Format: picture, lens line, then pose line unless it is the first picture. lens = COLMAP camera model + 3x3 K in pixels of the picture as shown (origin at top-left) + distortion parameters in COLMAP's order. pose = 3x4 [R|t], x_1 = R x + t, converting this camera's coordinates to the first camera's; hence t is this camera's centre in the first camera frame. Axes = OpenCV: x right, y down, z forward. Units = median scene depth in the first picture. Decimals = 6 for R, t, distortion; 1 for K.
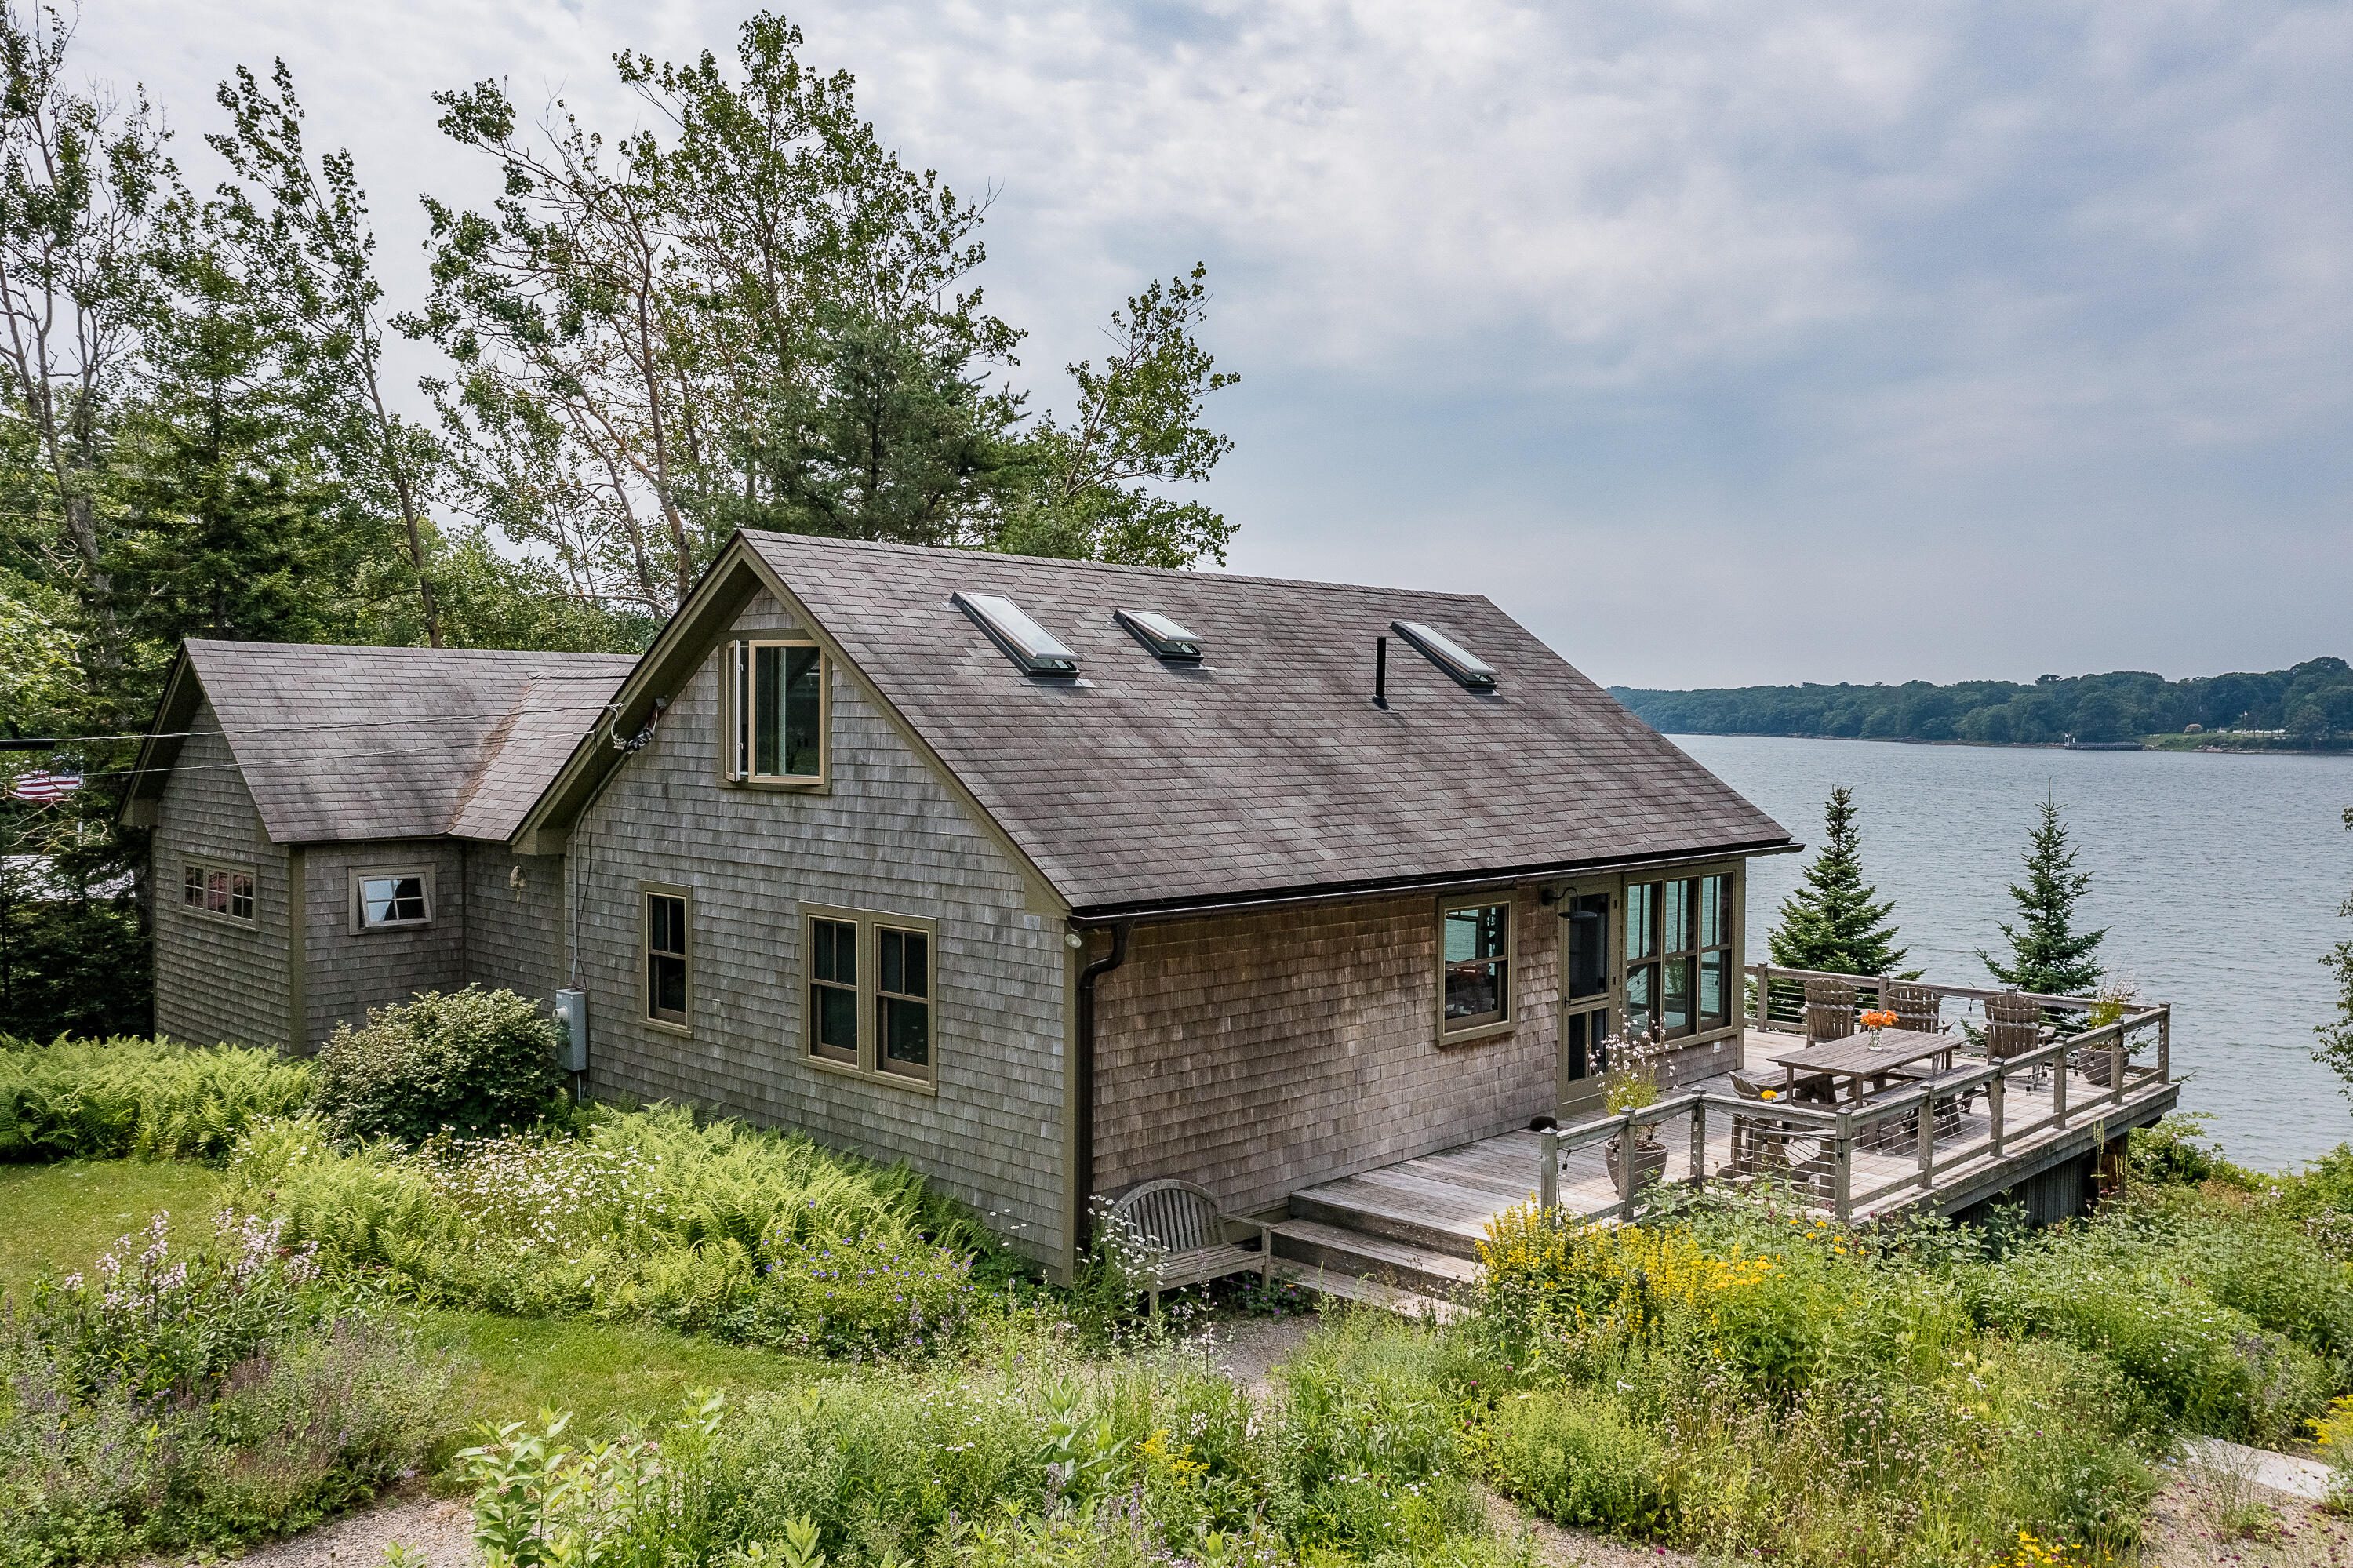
lens RADIAL K [[1867.8, 0, 1170.5], [0, 1867.8, 777.9], [0, 0, 1]] dist [-0.018015, 0.010188]
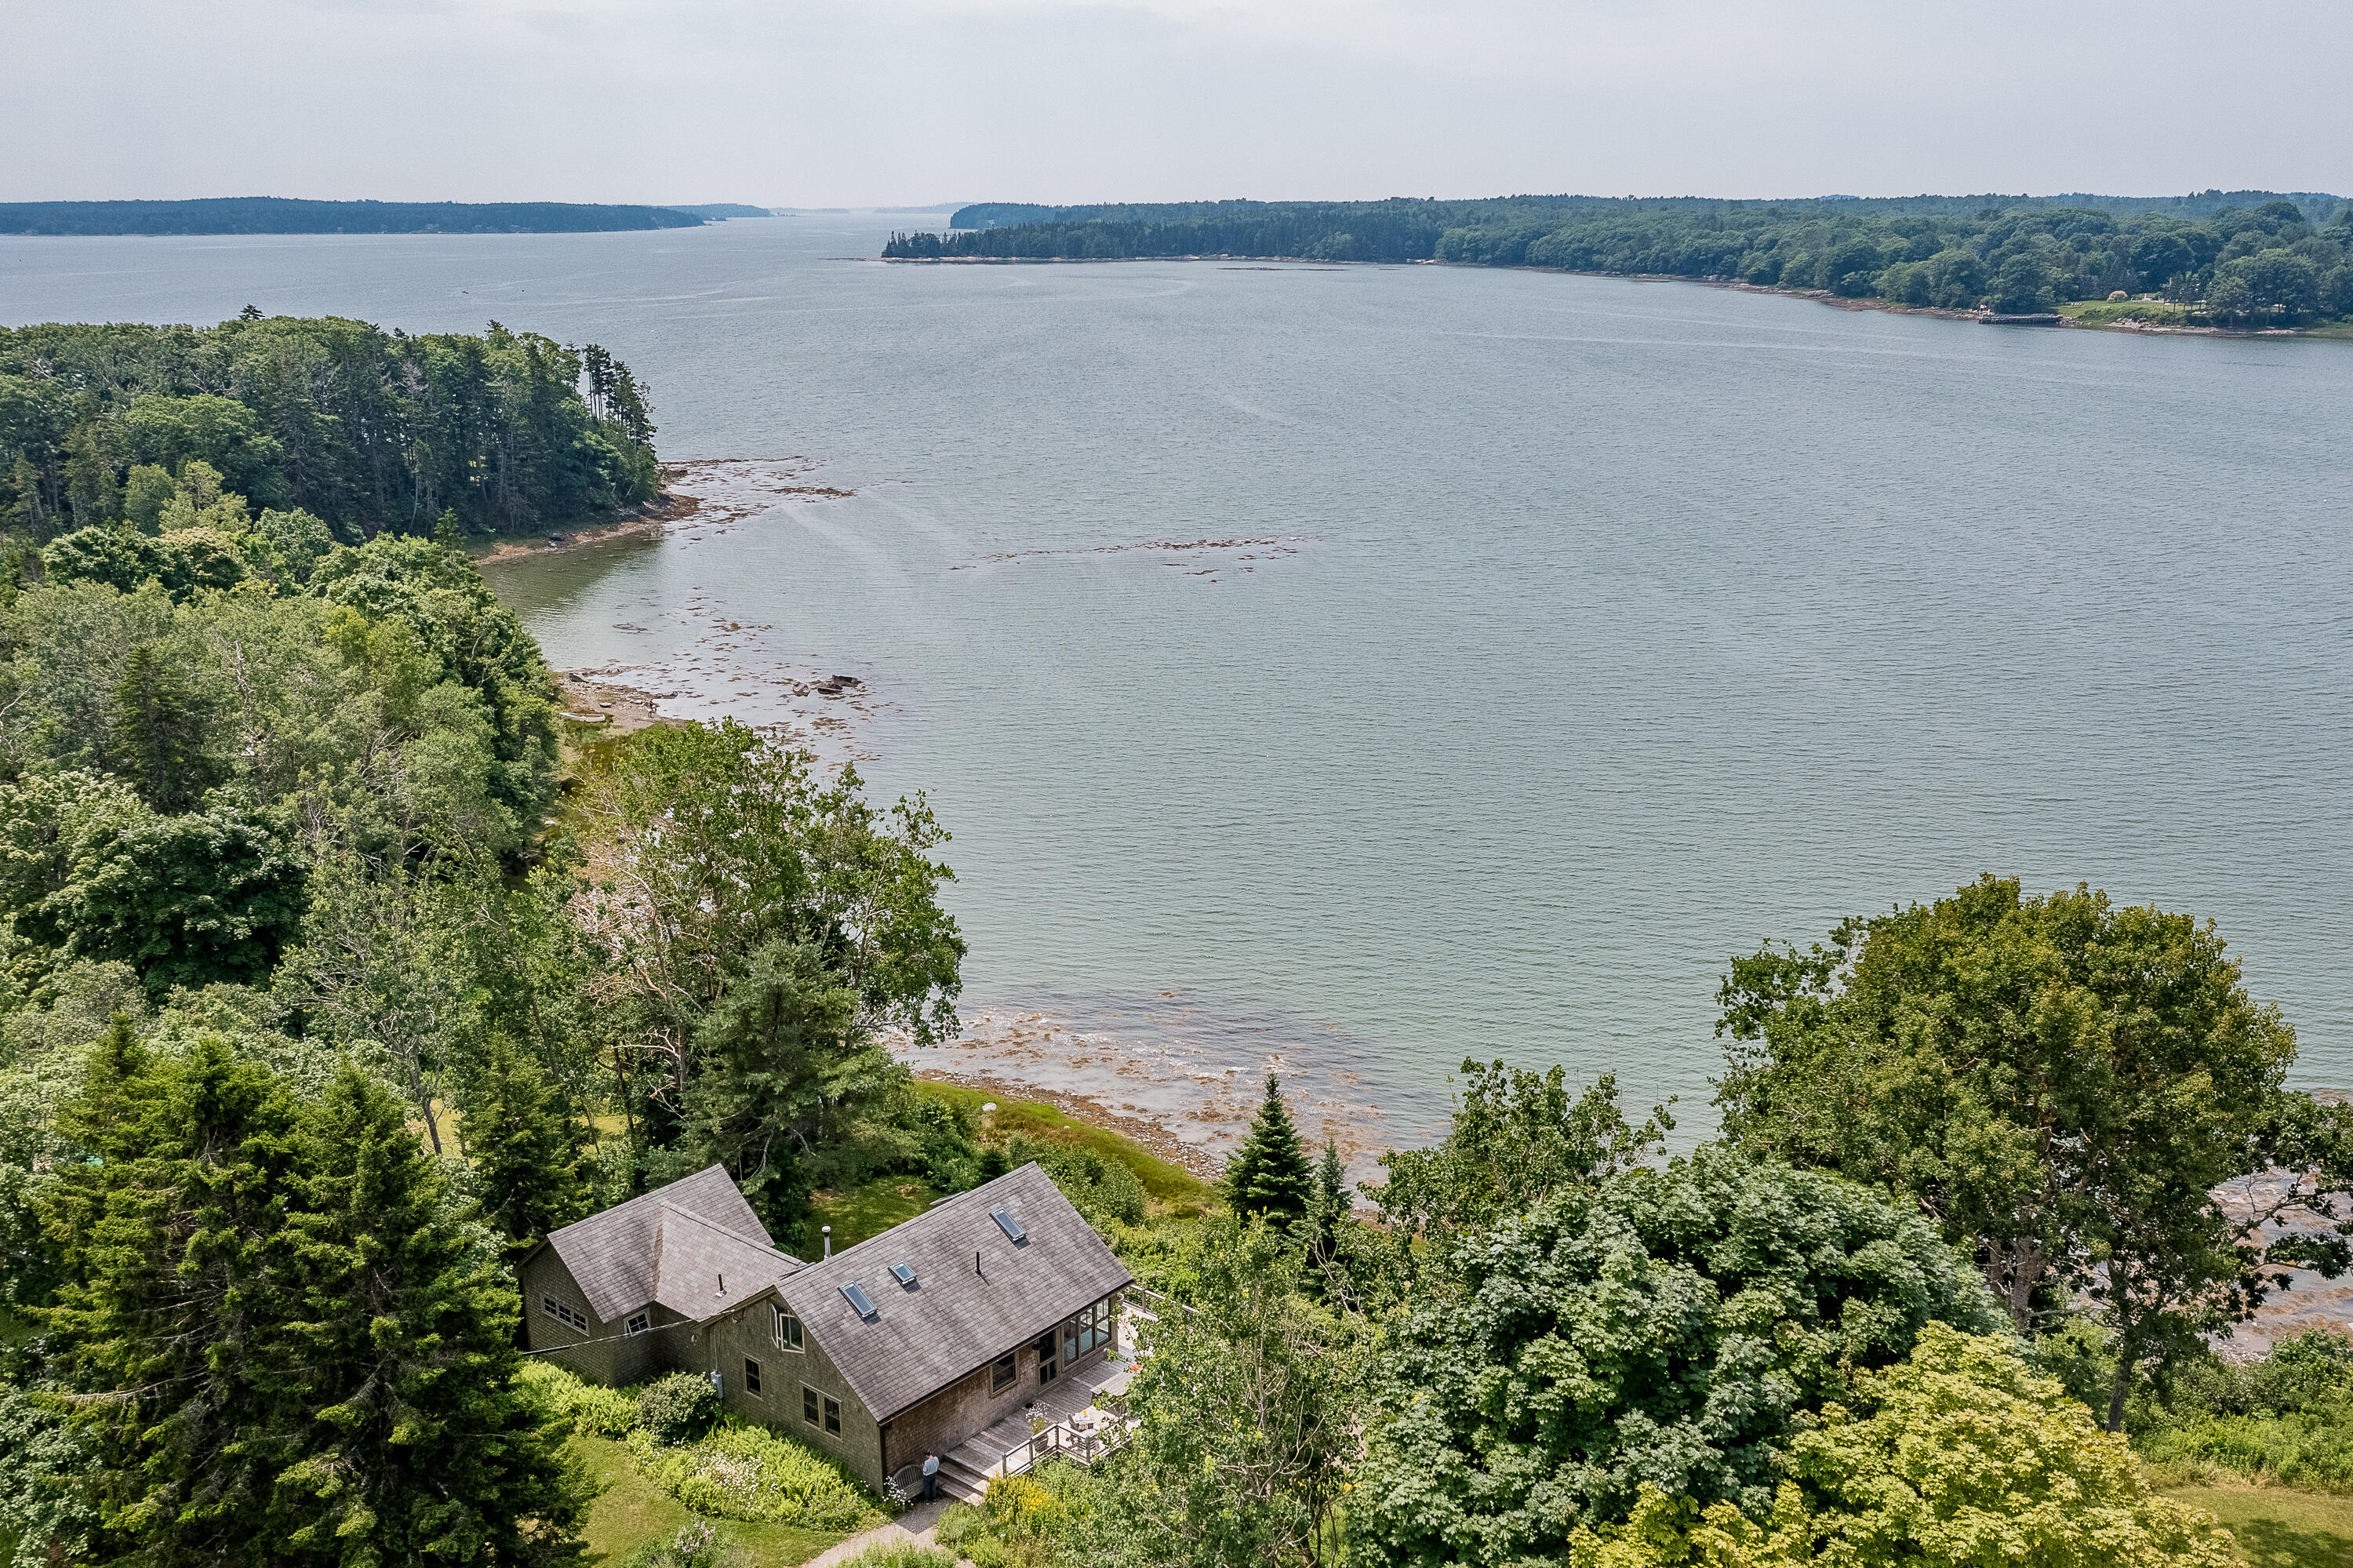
lens RADIAL K [[2157.9, 0, 1211.6], [0, 2157.9, 885.4], [0, 0, 1]] dist [-0.019929, 0.012188]
pose [[0.995874, -0.033571, 0.084305, 0.197530], [0.009394, 0.962196, 0.272194, -1.458630], [-0.090256, -0.270279, 0.958542, -2.034456]]
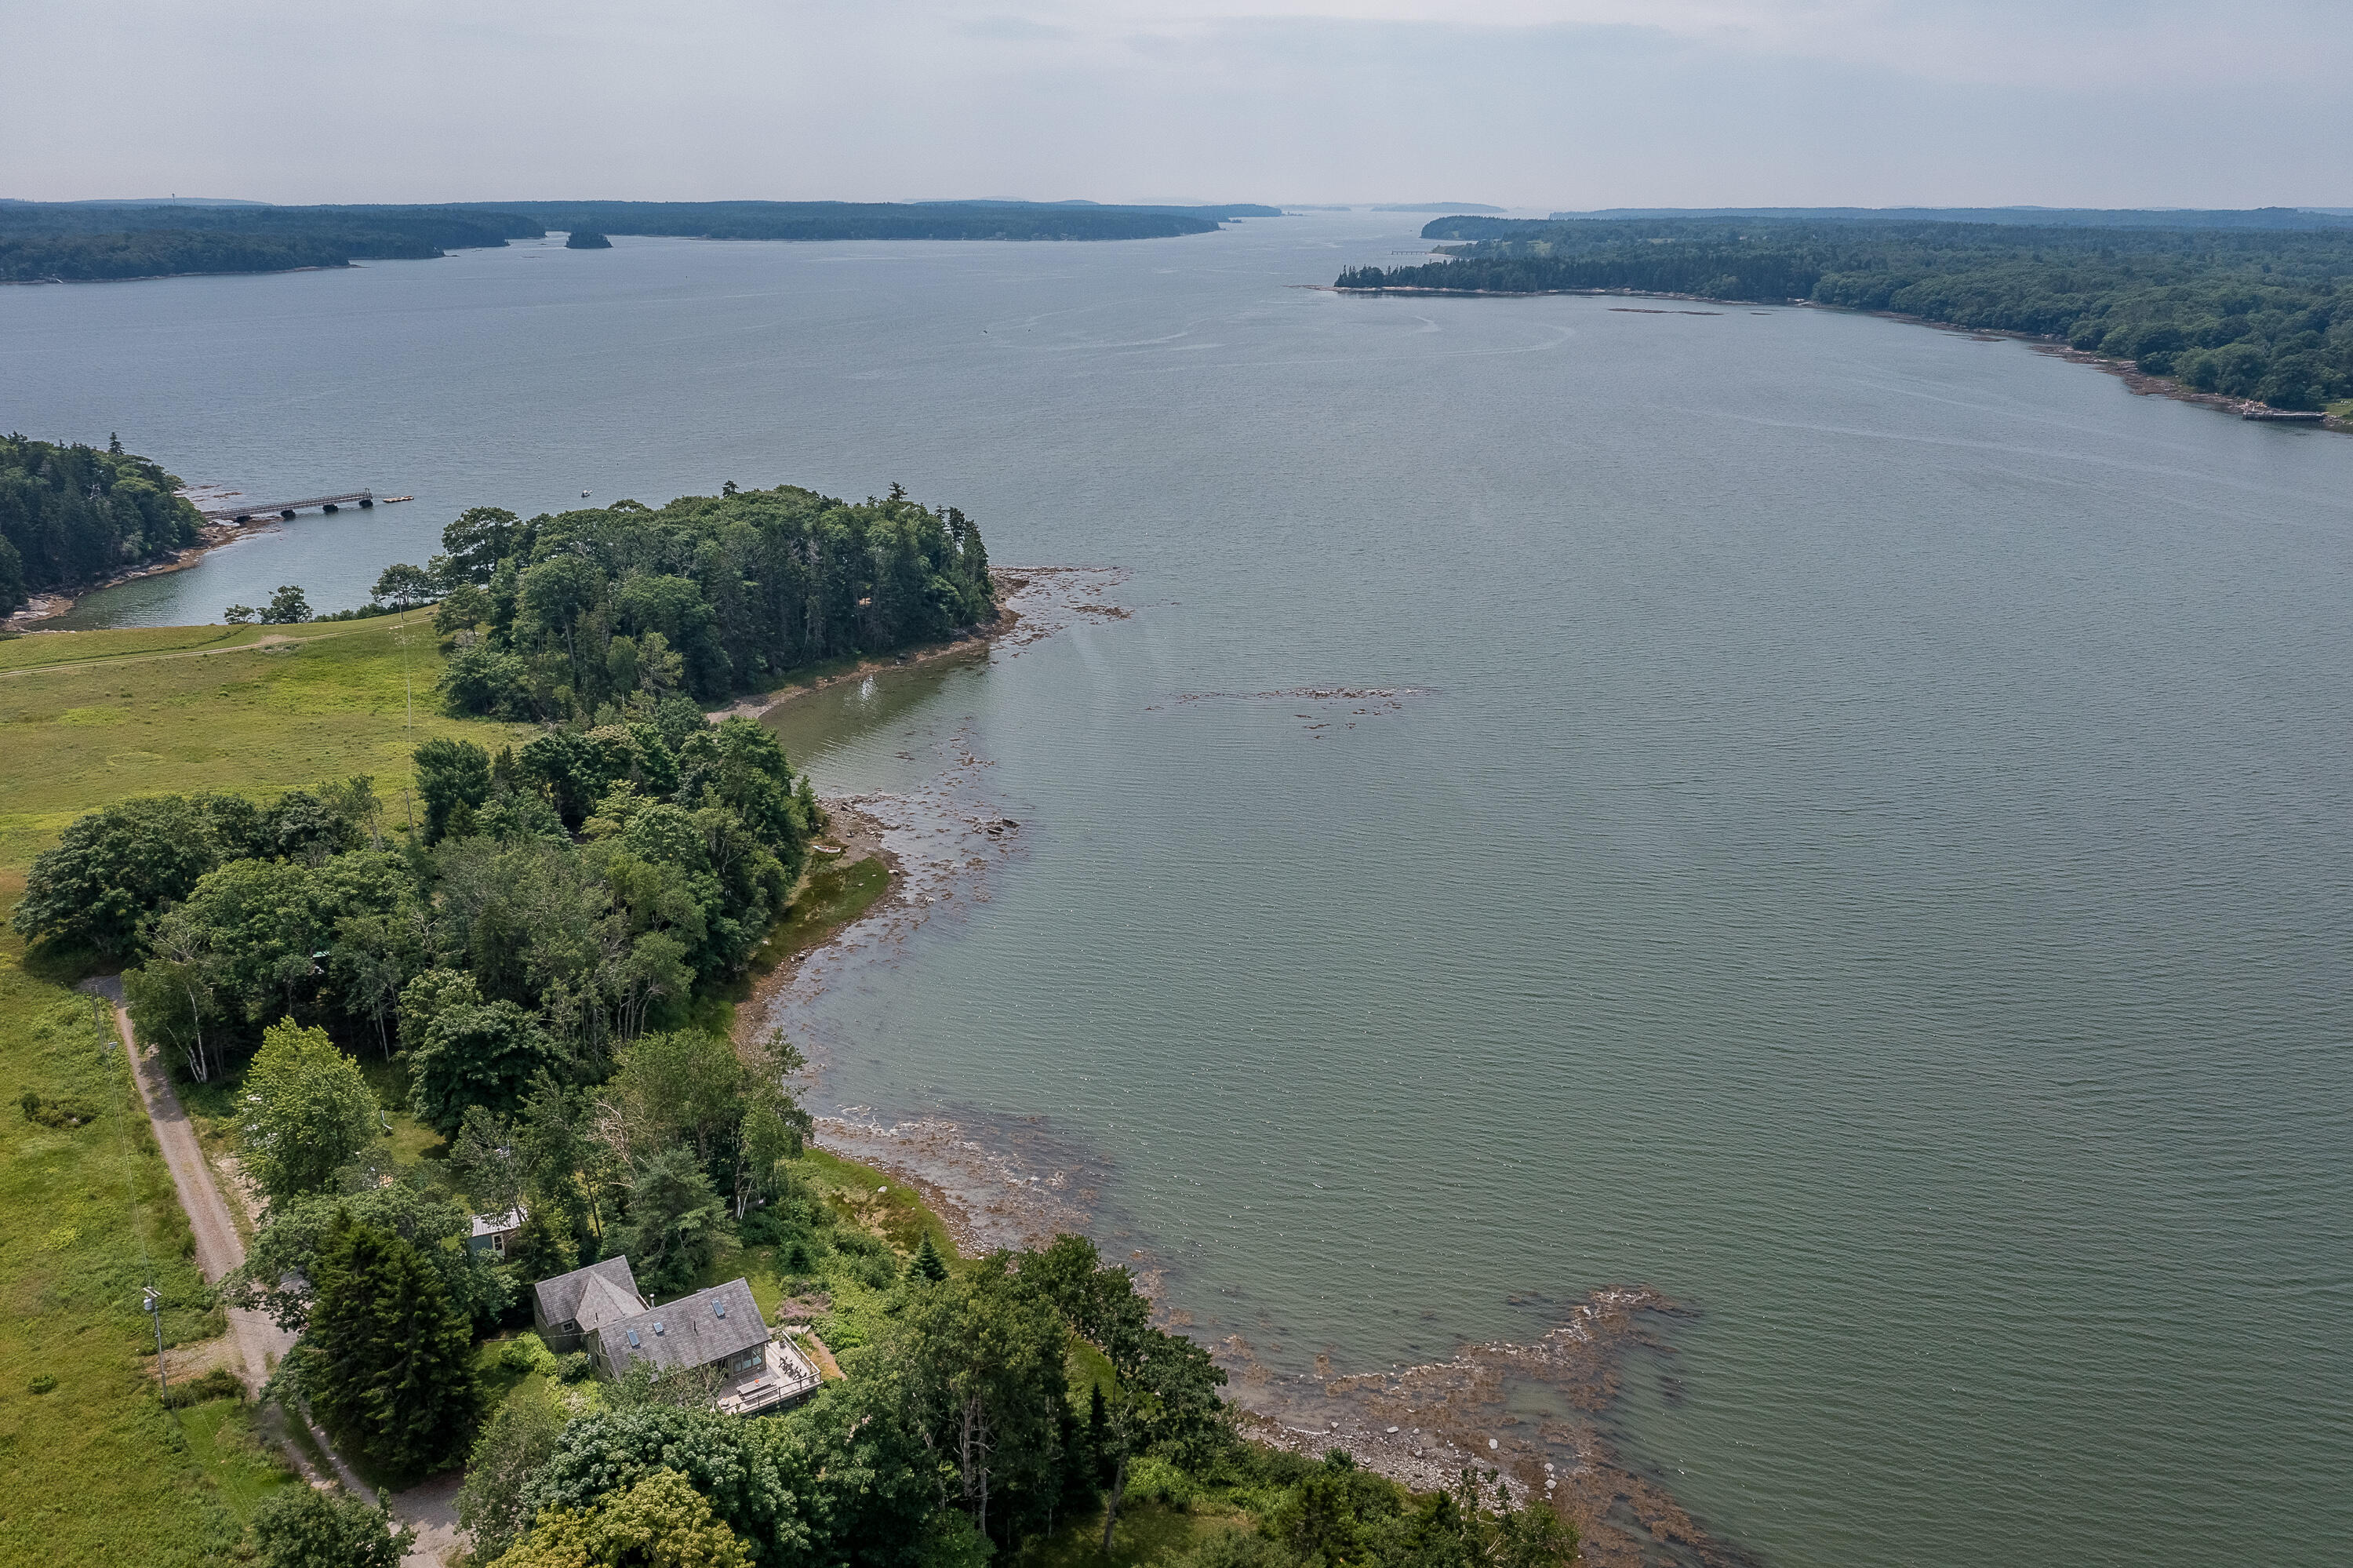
lens RADIAL K [[1867.8, 0, 1170.5], [0, 1867.8, 777.9], [0, 0, 1]] dist [-0.018015, 0.010188]
pose [[0.985724, 0.049866, -0.160817, 2.644979], [-0.004321, 0.962313, 0.271909, -3.602429], [0.168315, -0.267333, 0.948790, -4.369385]]
